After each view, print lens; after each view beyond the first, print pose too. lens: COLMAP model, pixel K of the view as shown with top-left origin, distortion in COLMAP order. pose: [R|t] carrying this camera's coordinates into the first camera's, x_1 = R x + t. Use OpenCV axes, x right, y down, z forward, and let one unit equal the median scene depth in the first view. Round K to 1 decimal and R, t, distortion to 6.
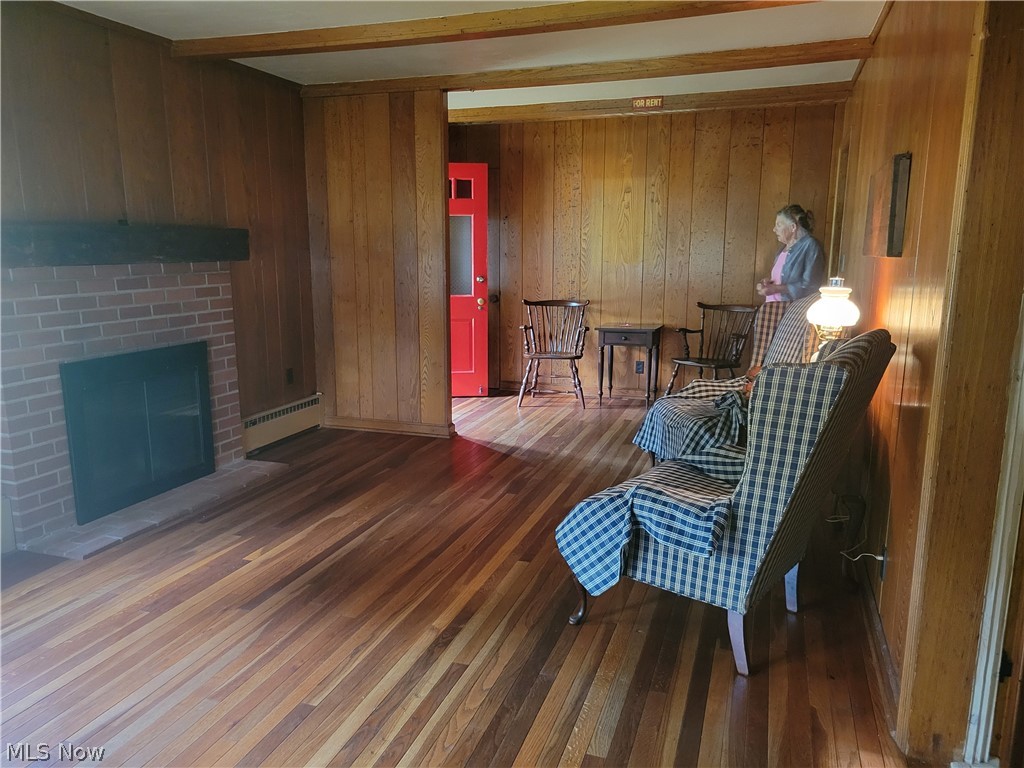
lens RADIAL K [[766.0, 0, 492.1], [0, 766.0, 390.8], [0, 0, 1]] dist [0.031456, -0.007025]
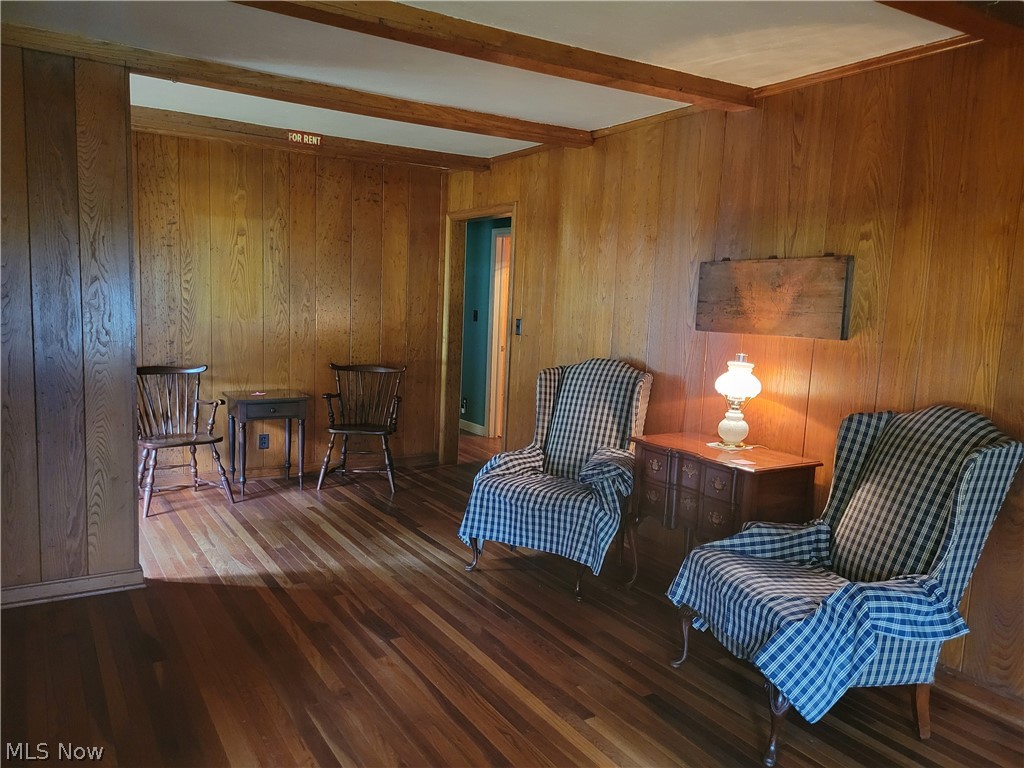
lens RADIAL K [[766.0, 0, 492.1], [0, 766.0, 390.8], [0, 0, 1]] dist [0.031456, -0.007025]
pose [[0.625692, -0.068763, 0.777033, -0.356867], [0.104939, 0.994473, 0.003506, -0.073782], [-0.772979, 0.079348, 0.629450, 0.316494]]
